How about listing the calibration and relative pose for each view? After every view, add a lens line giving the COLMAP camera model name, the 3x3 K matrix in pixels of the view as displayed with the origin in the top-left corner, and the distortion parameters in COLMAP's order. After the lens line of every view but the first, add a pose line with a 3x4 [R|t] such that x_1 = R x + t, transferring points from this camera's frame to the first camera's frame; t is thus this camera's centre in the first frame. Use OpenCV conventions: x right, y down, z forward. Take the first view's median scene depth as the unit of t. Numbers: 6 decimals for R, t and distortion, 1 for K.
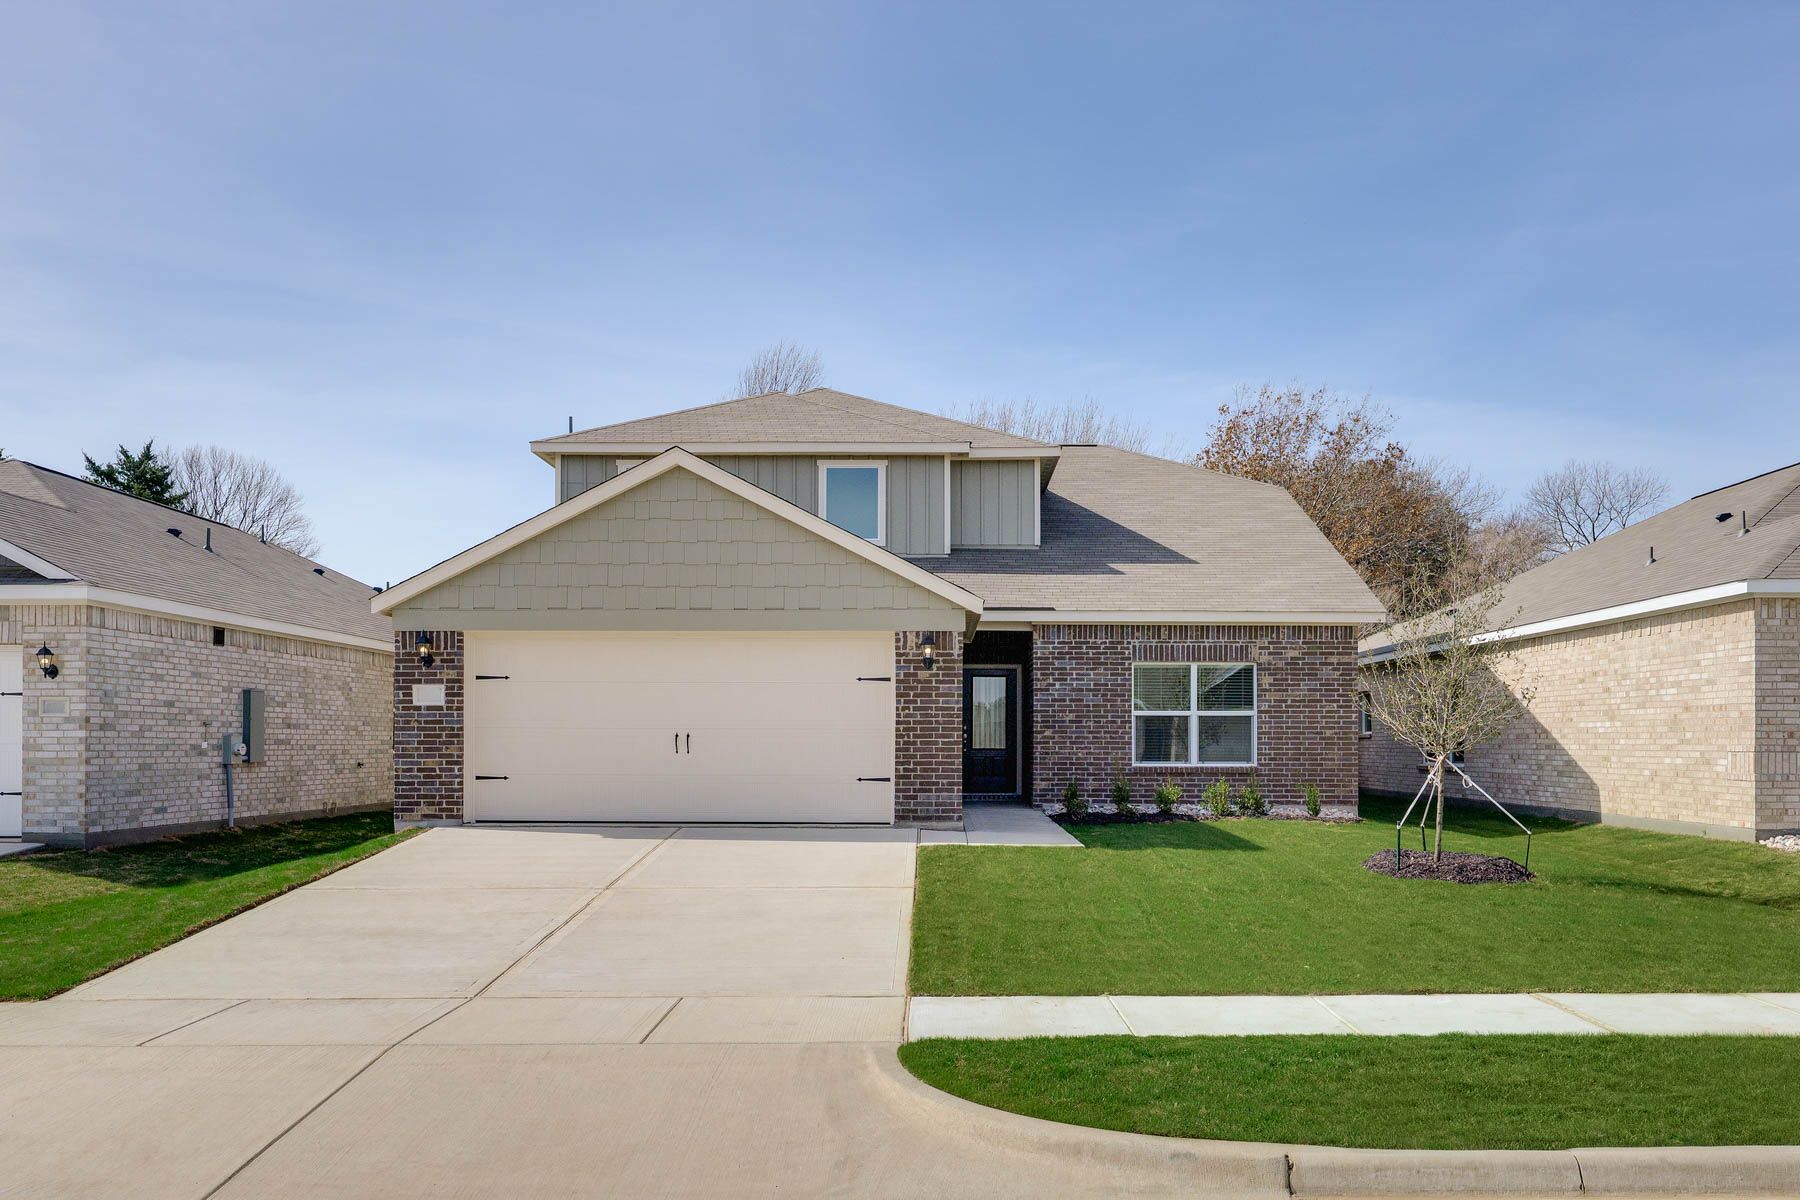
lens RADIAL K [[1044.8, 0, 888.6], [0, 1044.8, 589.6], [0, 0, 1]] dist [-0.000814, -0.000093]
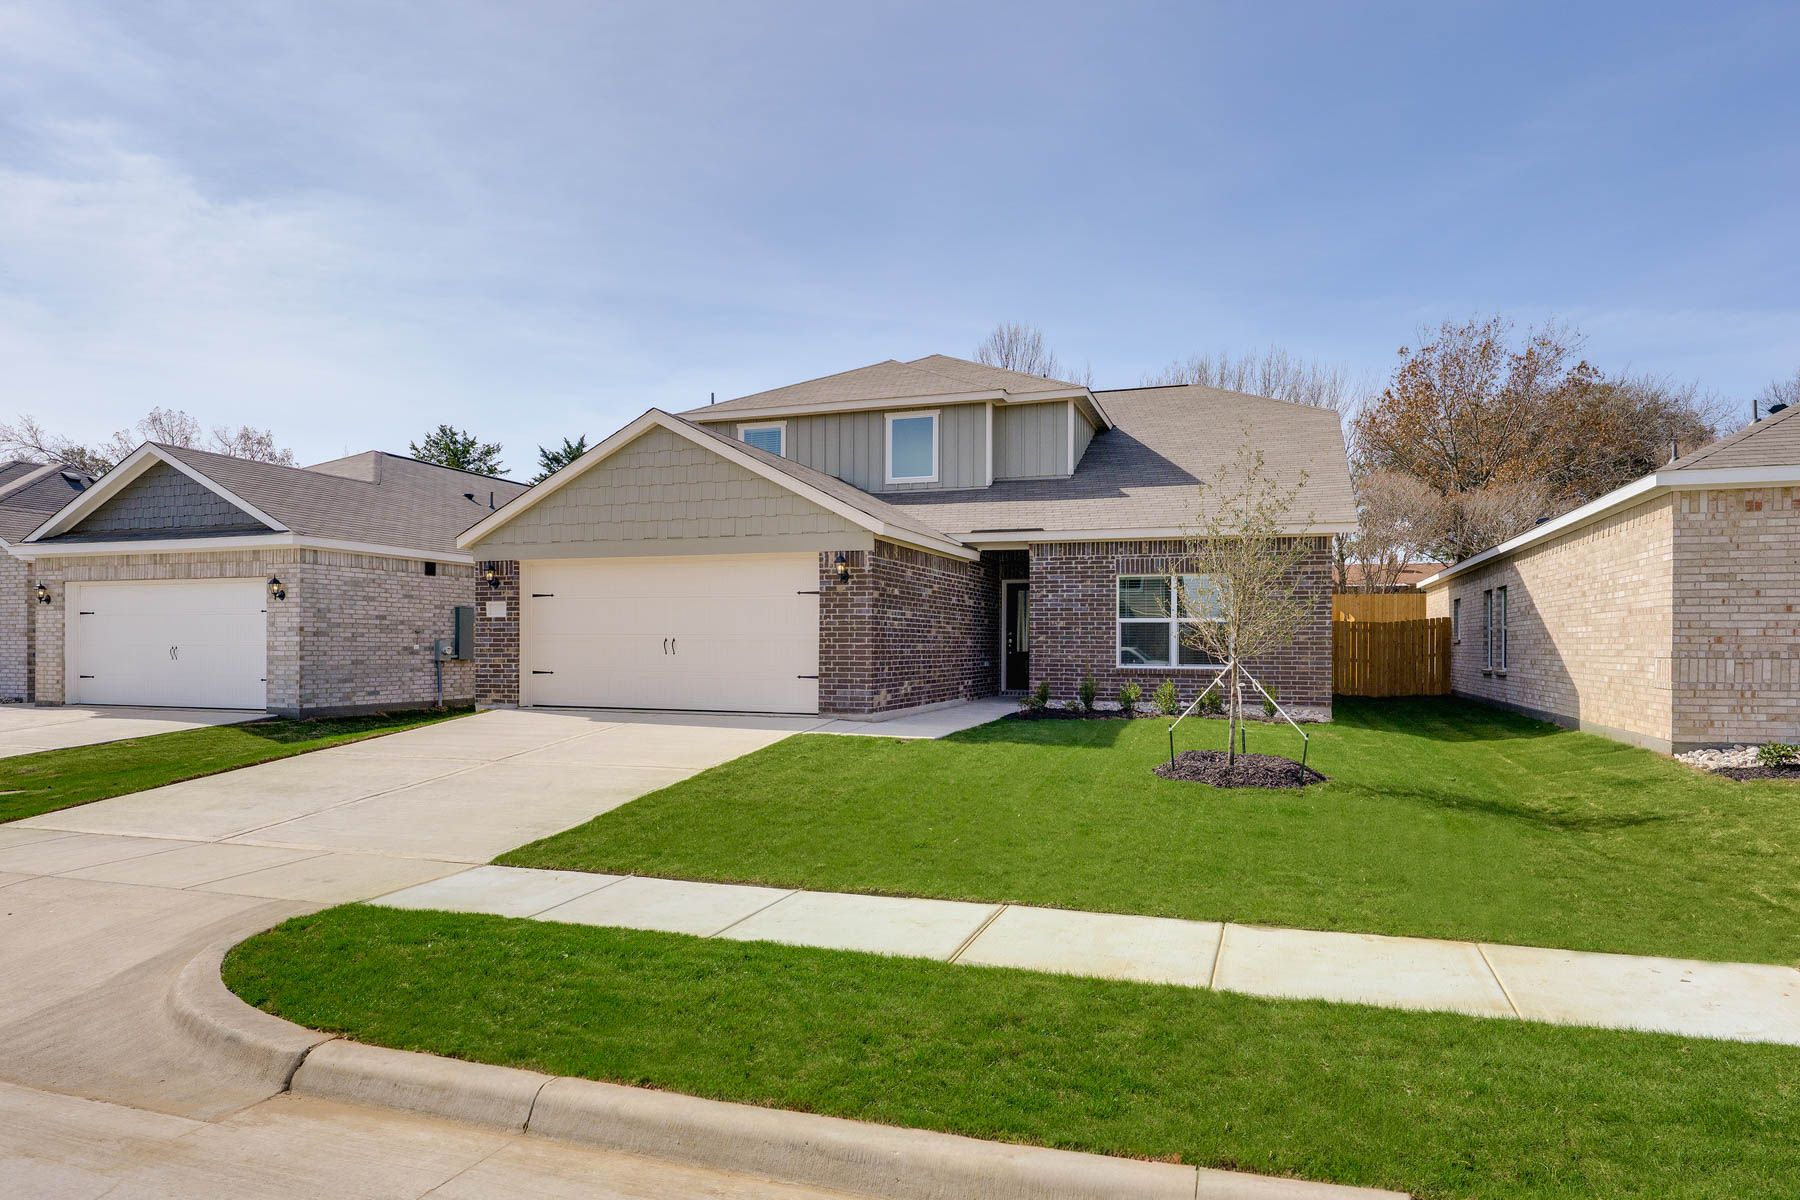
lens RADIAL K [[842.0, 0, 900.1], [0, 842.0, 528.8], [0, 0, 1]] dist [-0.001422, -0.000157]
pose [[0.967317, -0.032809, -0.251437, 0.316348], [0.034351, 0.999408, 0.001742, 0.014400], [0.251231, -0.010322, 0.967872, 0.096265]]
